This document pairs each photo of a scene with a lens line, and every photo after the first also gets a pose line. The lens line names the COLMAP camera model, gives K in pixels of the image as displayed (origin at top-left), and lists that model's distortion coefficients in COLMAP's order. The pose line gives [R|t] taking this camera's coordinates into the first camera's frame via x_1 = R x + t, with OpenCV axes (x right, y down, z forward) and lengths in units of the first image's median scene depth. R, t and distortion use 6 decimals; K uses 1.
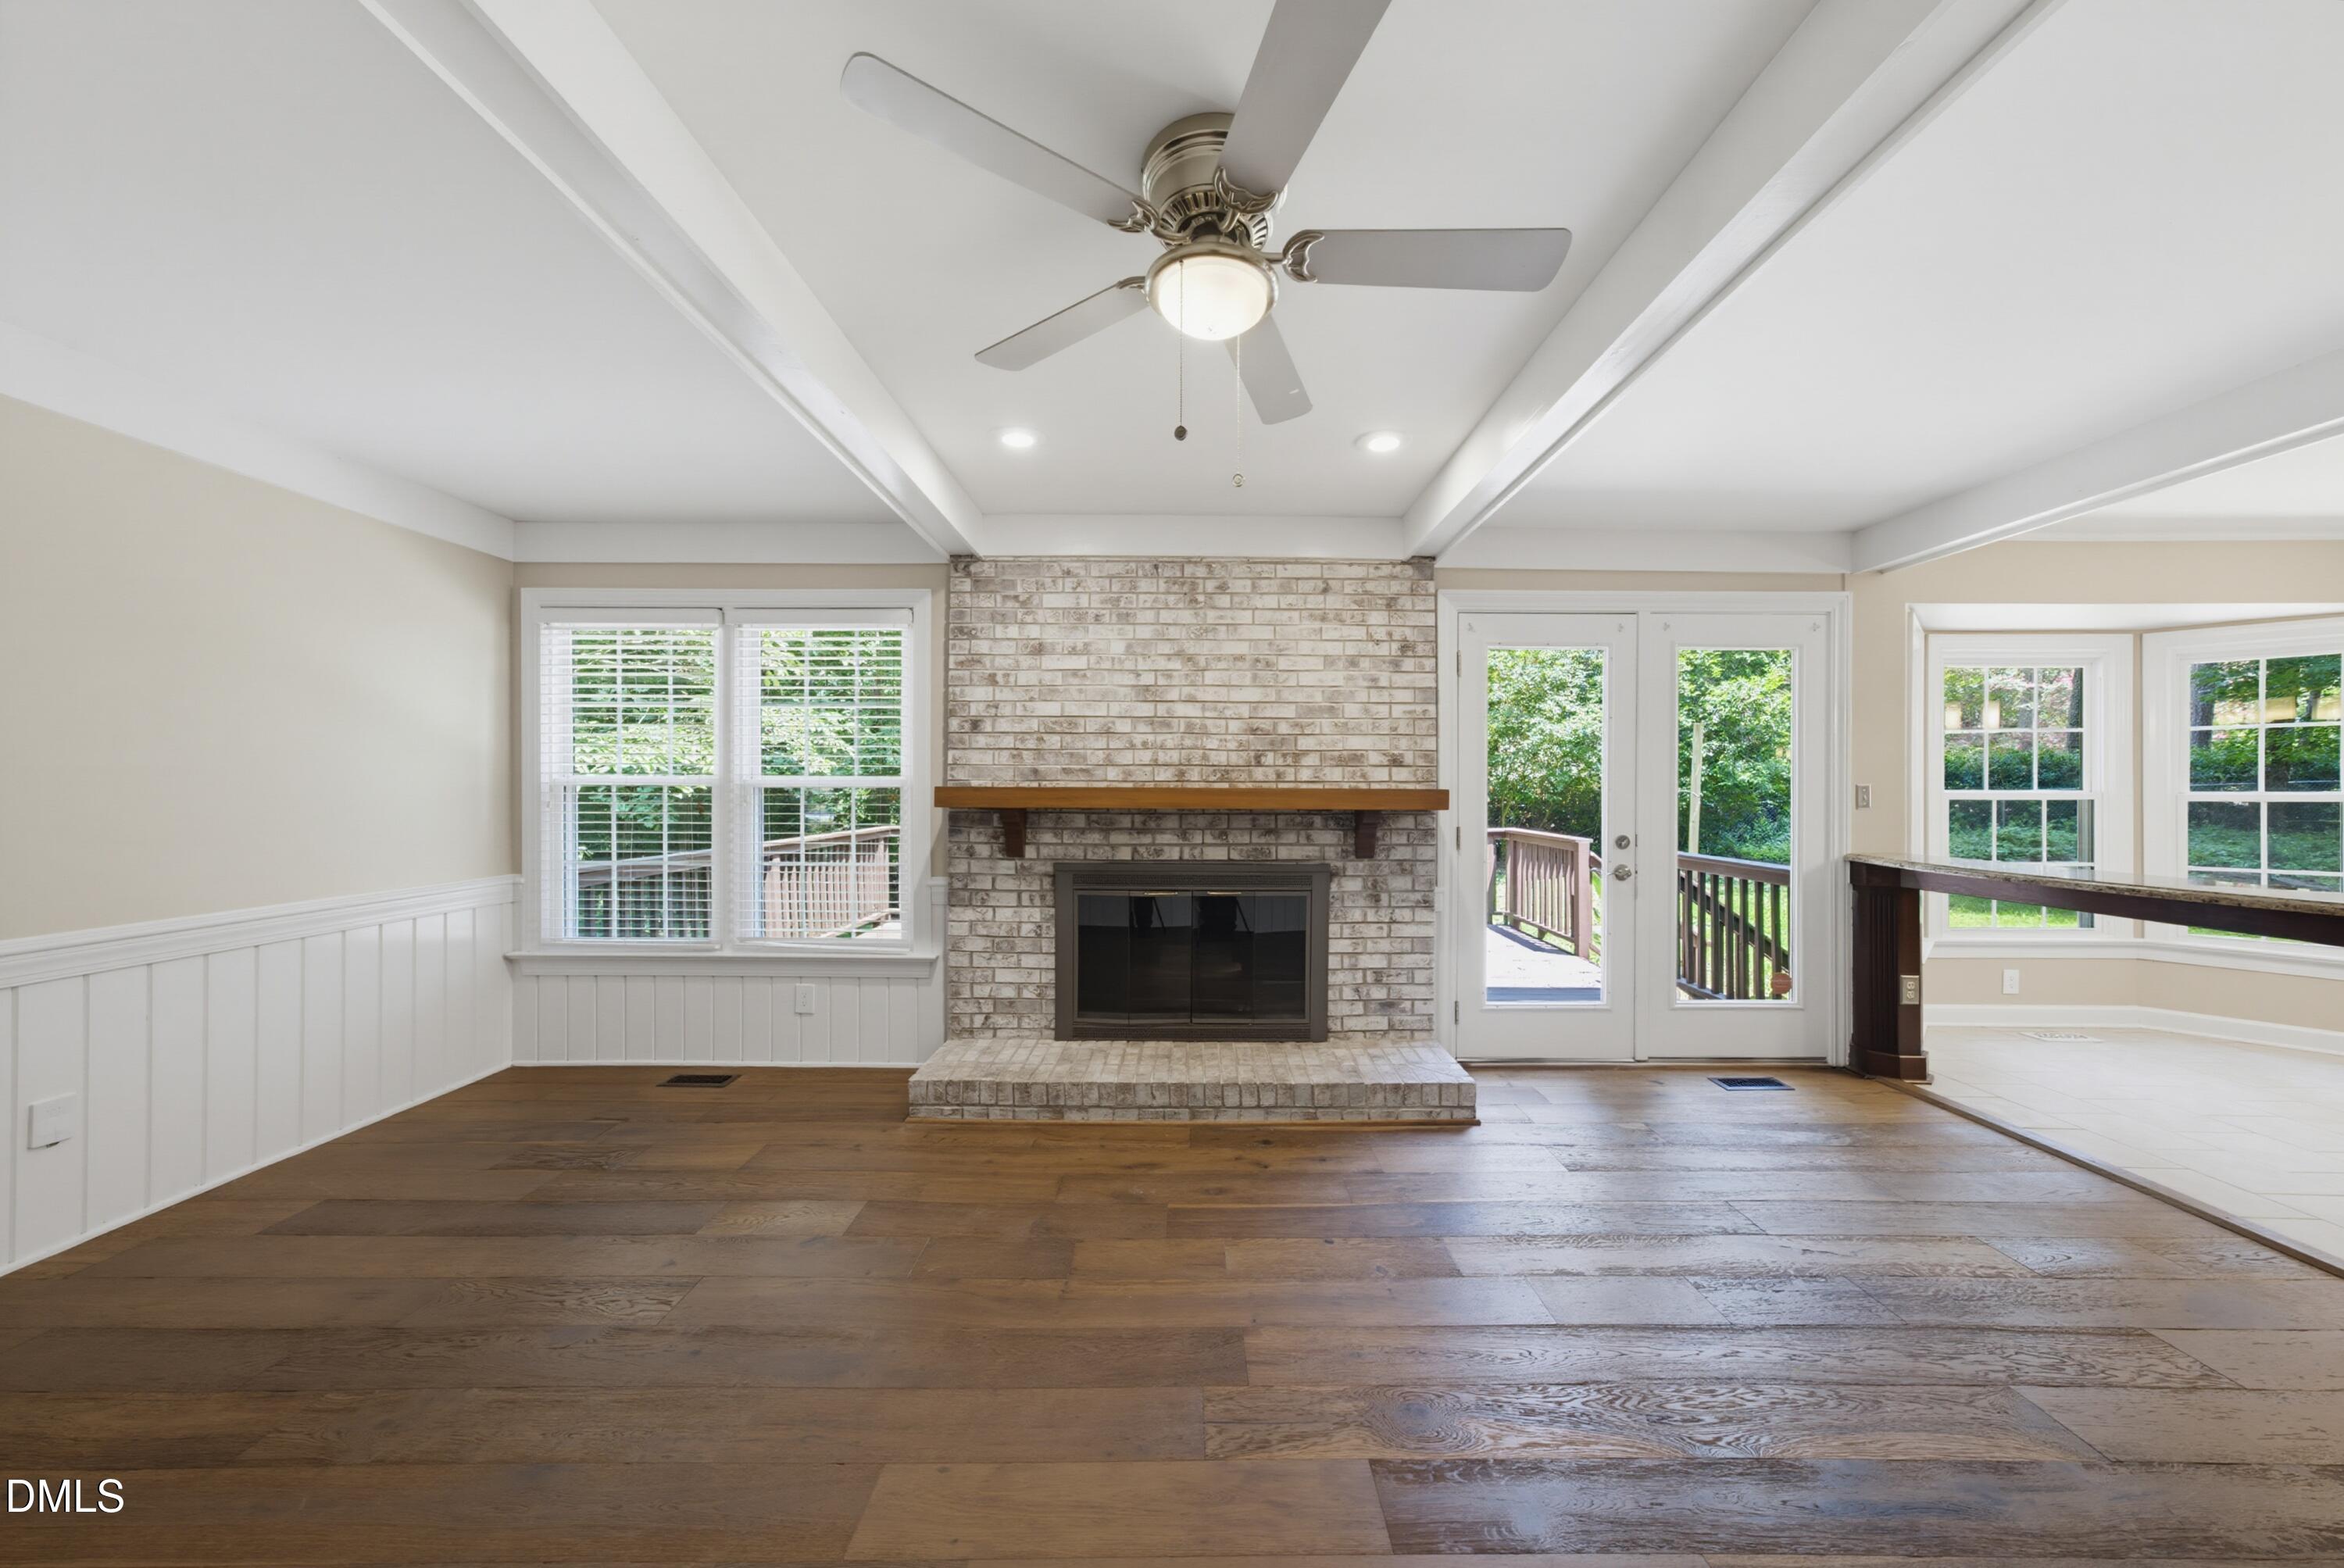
lens RADIAL K [[799.7, 0, 1184.8], [0, 799.7, 786.1], [0, 0, 1]] dist [-0.006017, 0.004557]
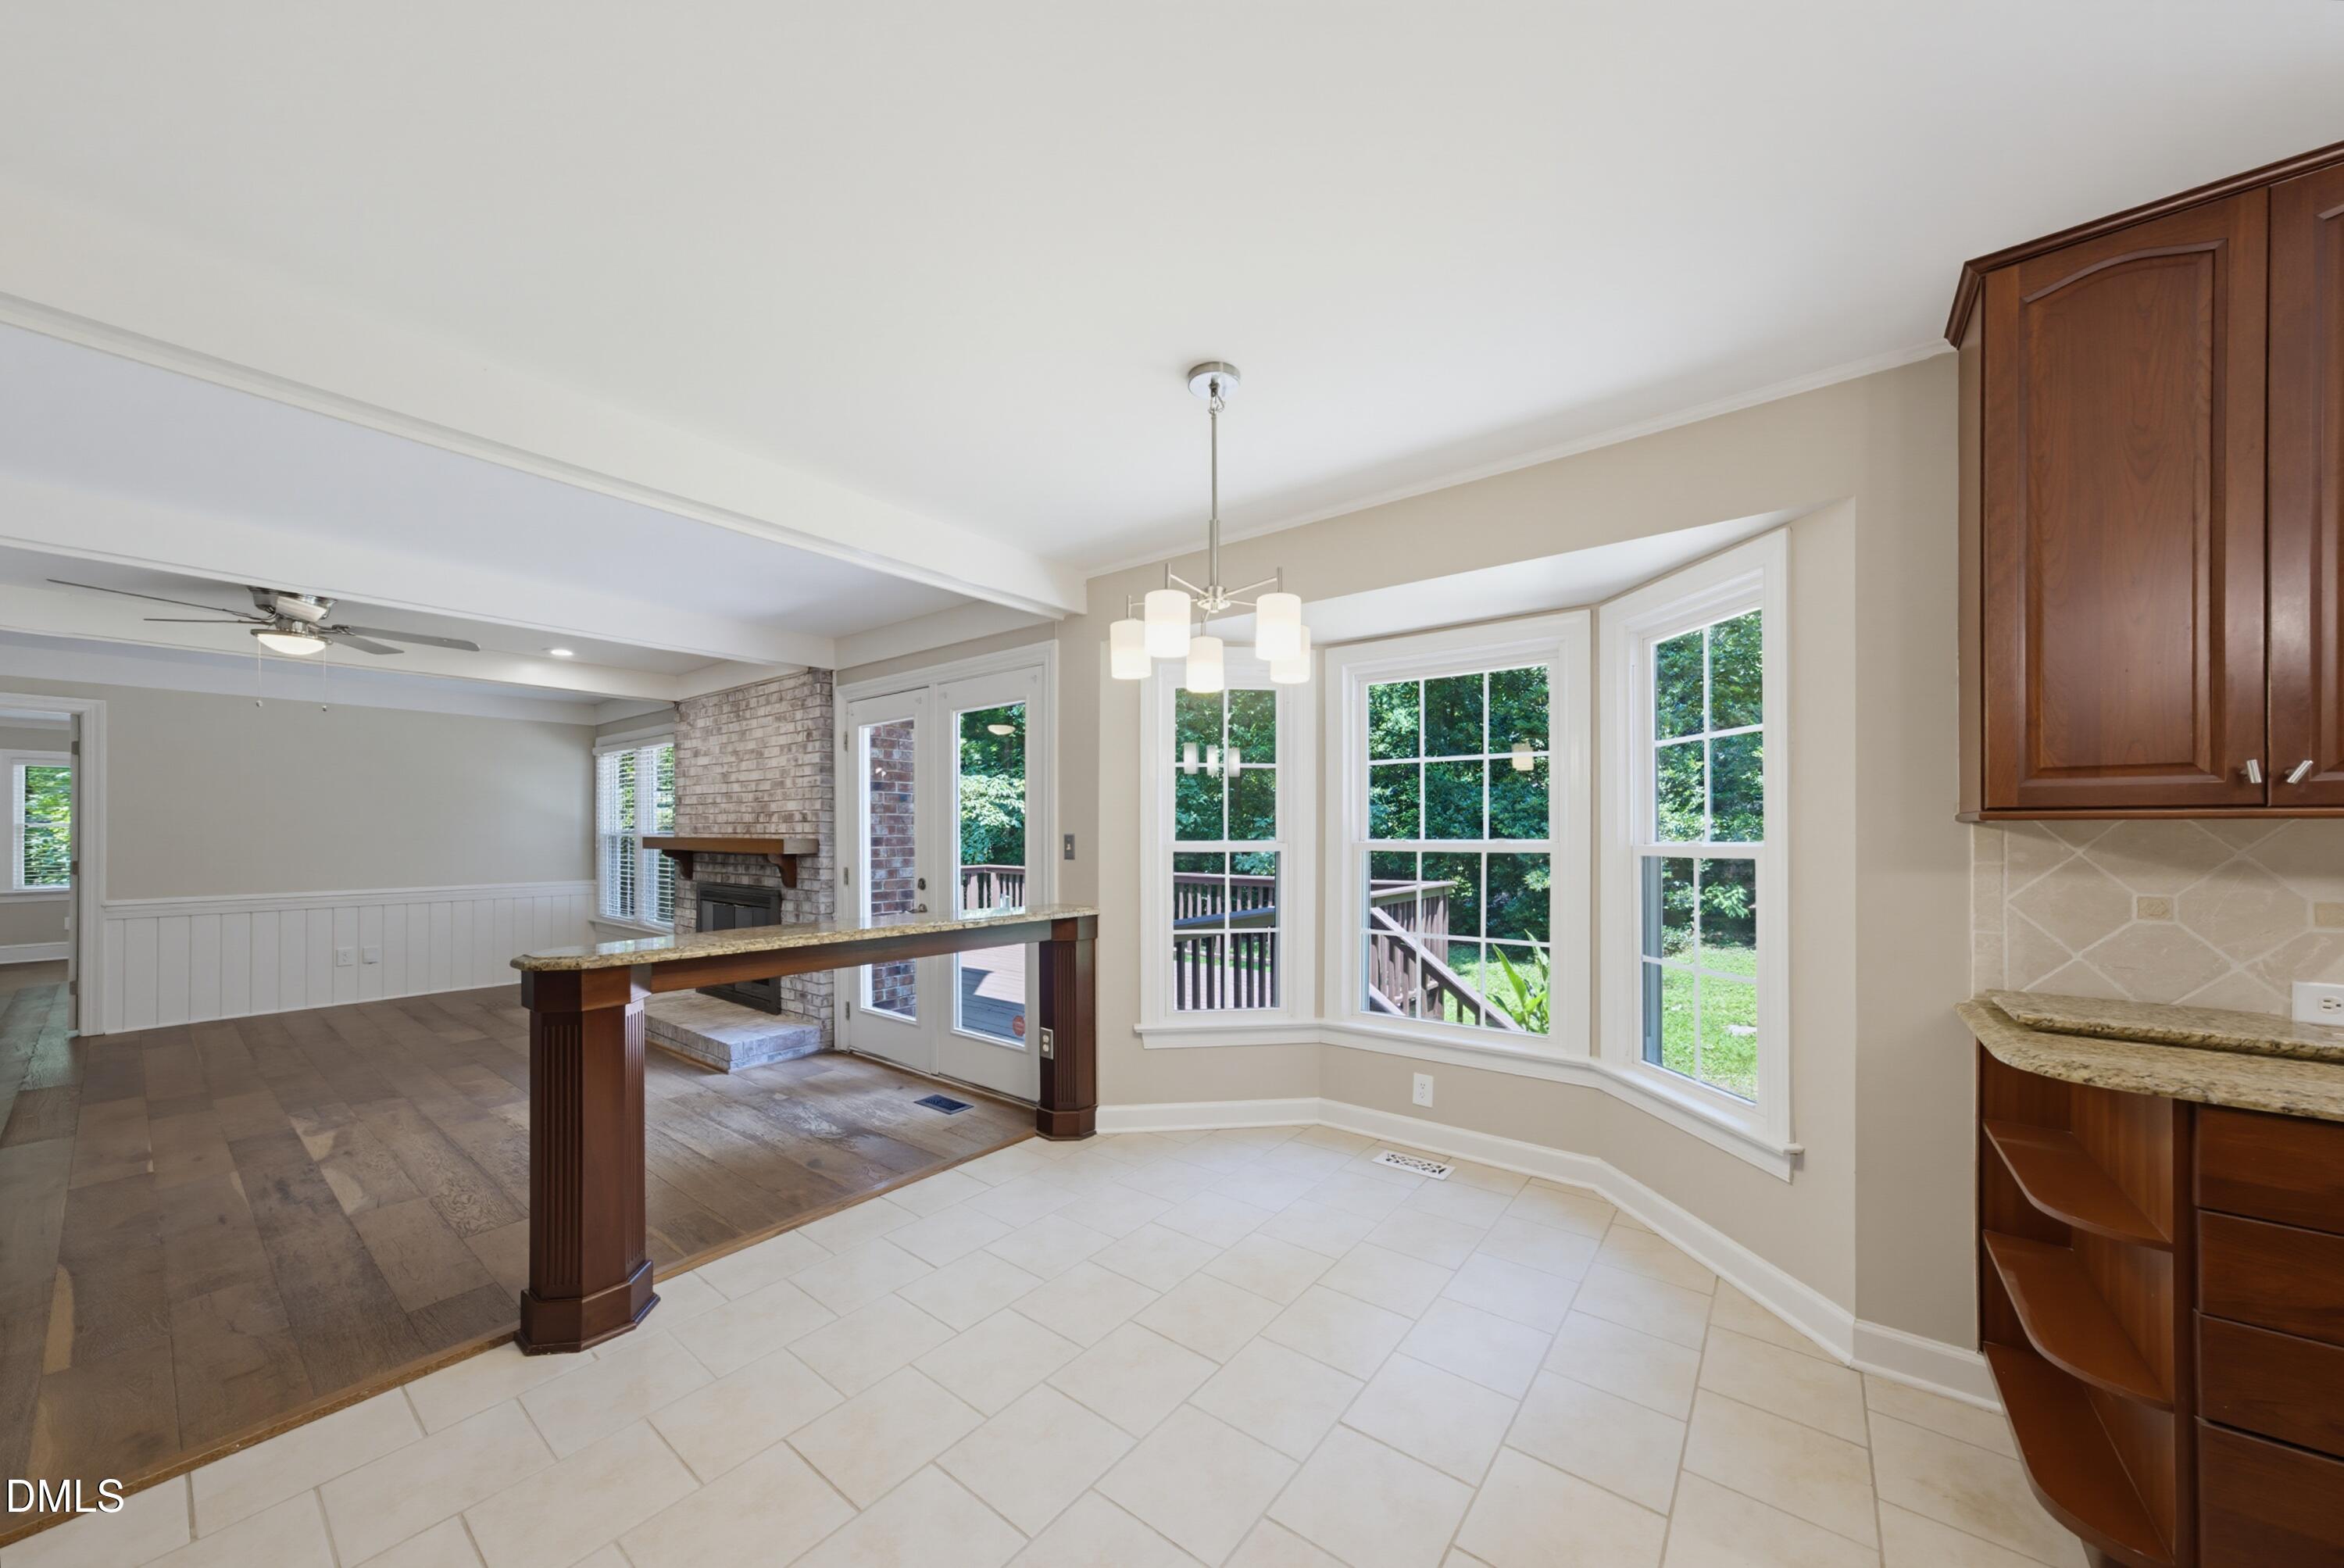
lens RADIAL K [[799.7, 0, 1200.3], [0, 799.7, 830.6], [0, 0, 1]] dist [-0.006017, 0.004557]
pose [[0.792456, -0.005710, -0.609903, 1.641946], [0.005347, 0.999983, -0.002415, -0.003351], [0.609906, -0.001347, 0.792473, 0.328629]]
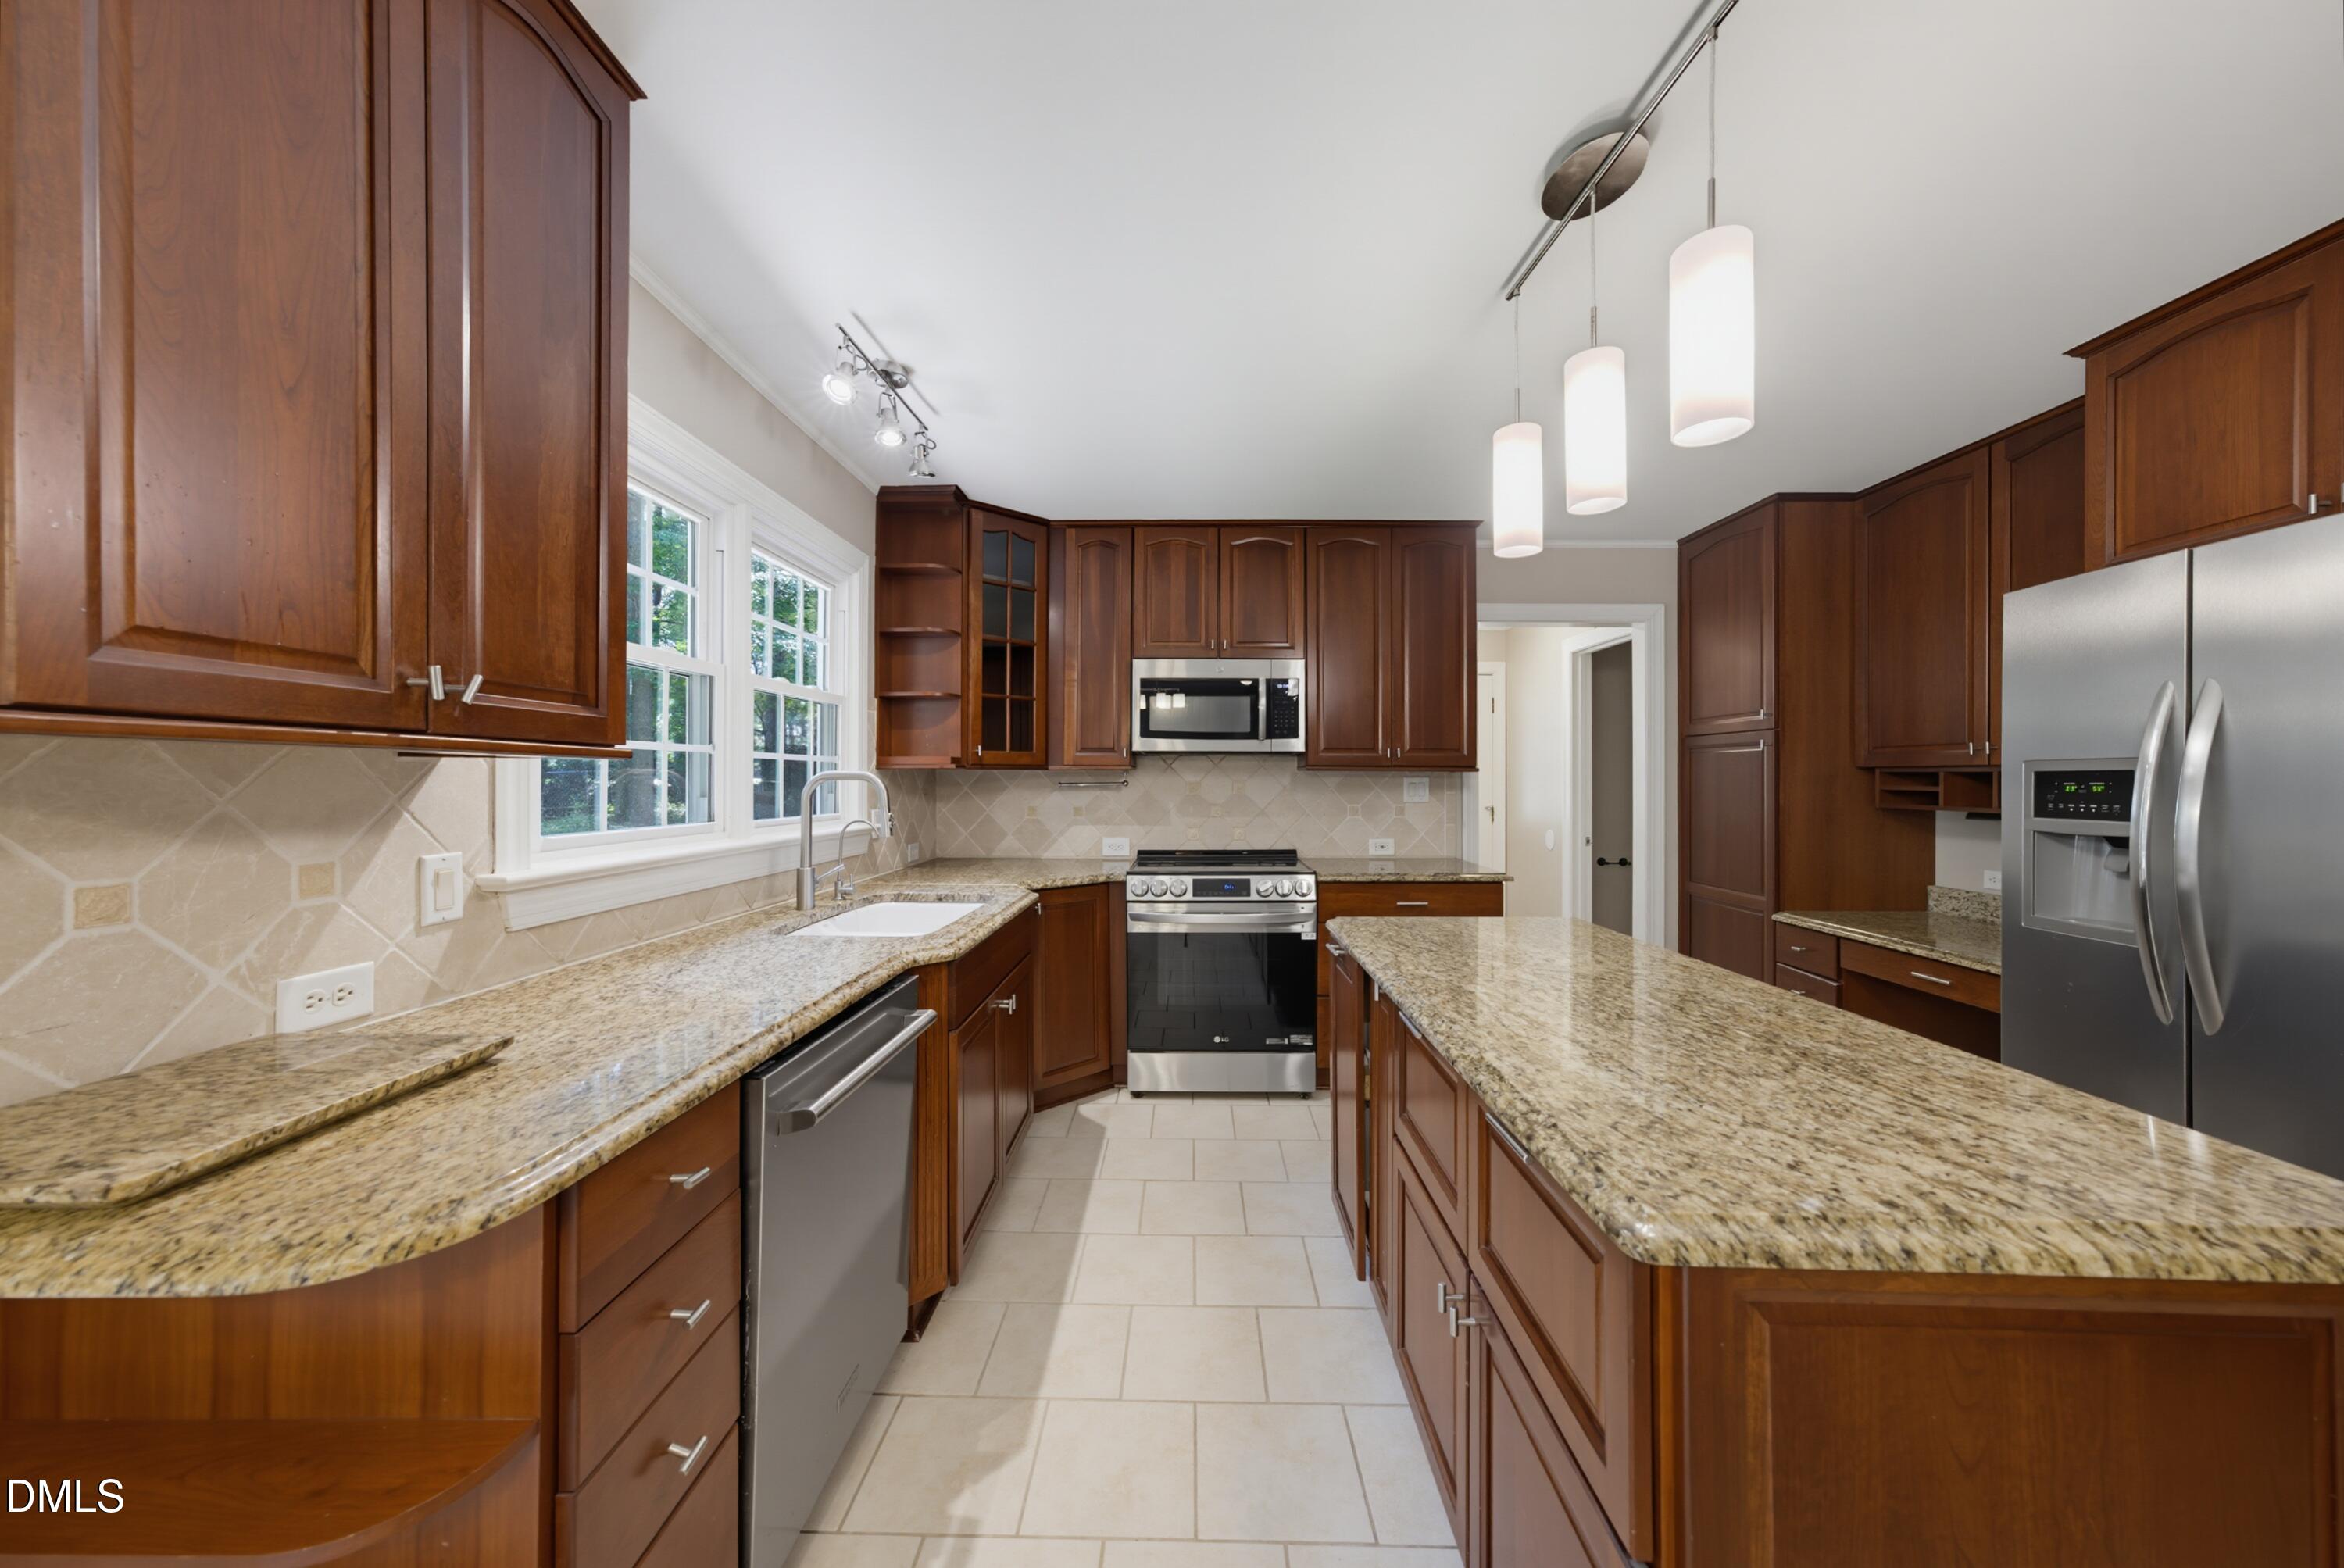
lens RADIAL K [[799.7, 0, 1173.8], [0, 799.7, 776.9], [0, 0, 1]] dist [-0.006017, 0.004557]
pose [[0.036357, 0.002052, 0.999337, 1.549663], [-0.003327, 0.999993, -0.001932, 0.001619], [-0.999333, -0.003254, 0.036364, 0.686074]]
